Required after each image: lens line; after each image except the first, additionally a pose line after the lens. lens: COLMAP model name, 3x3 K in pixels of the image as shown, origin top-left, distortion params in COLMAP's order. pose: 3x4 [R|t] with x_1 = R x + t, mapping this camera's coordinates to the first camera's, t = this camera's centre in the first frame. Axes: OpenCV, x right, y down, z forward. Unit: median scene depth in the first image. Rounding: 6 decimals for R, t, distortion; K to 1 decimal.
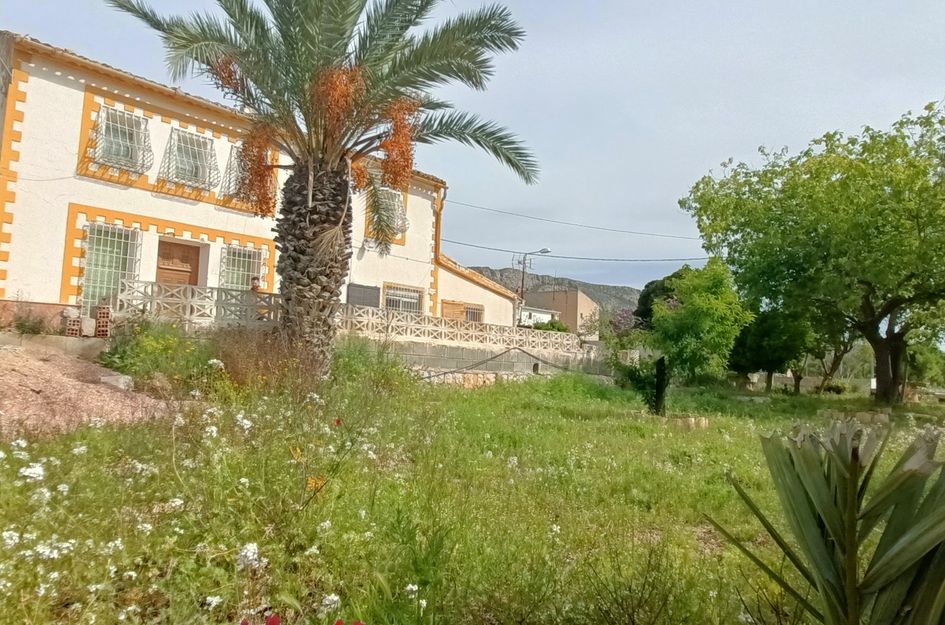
lens RADIAL K [[617.0, 0, 464.4], [0, 617.0, 298.2], [0, 0, 1]] dist [-0.004424, 0.002085]
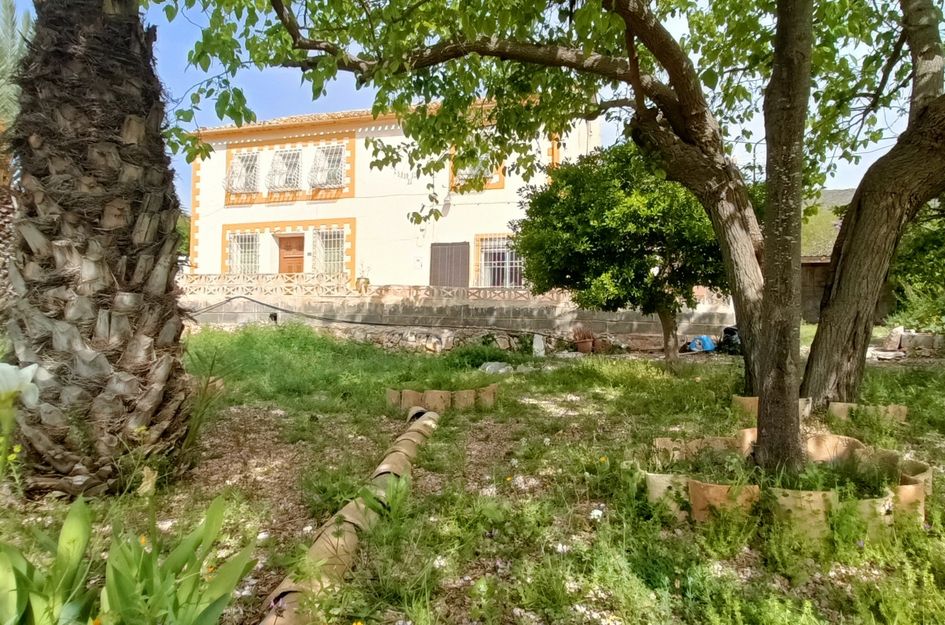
lens RADIAL K [[617.0, 0, 464.4], [0, 617.0, 298.2], [0, 0, 1]] dist [-0.004424, 0.002085]
pose [[0.413921, -0.075035, -0.907215, 0.843986], [0.097981, 0.994480, -0.037549, 0.122285], [0.905024, -0.073347, 0.418988, 0.762744]]
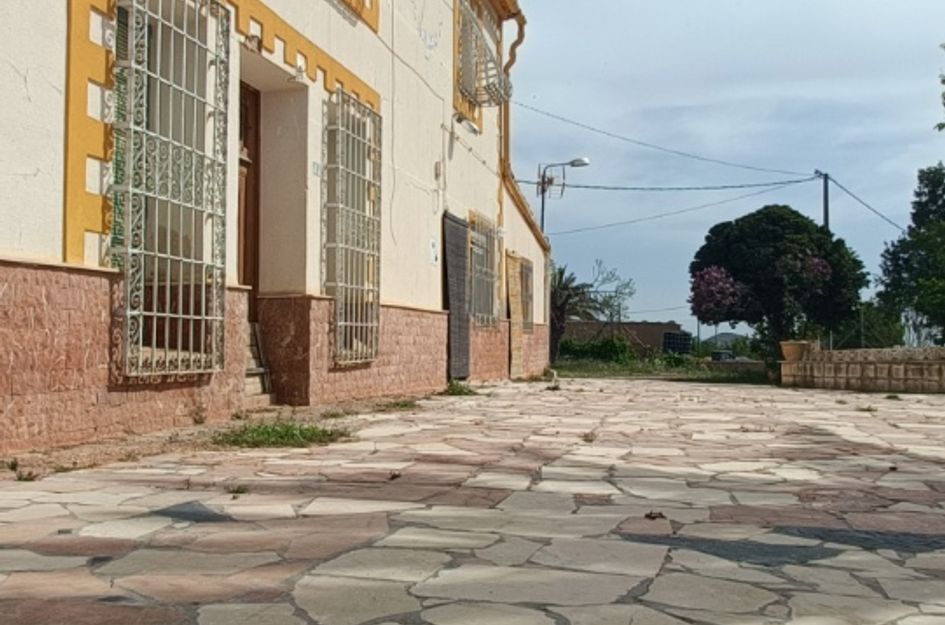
lens RADIAL K [[929.3, 0, 466.8], [0, 929.3, 292.1], [0, 0, 1]] dist [-0.004790, -0.002142]
pose [[0.877471, -0.004167, 0.479611, -0.584062], [-0.024887, 0.998220, 0.054204, -0.004116], [-0.478983, -0.059499, 0.875806, 0.502793]]
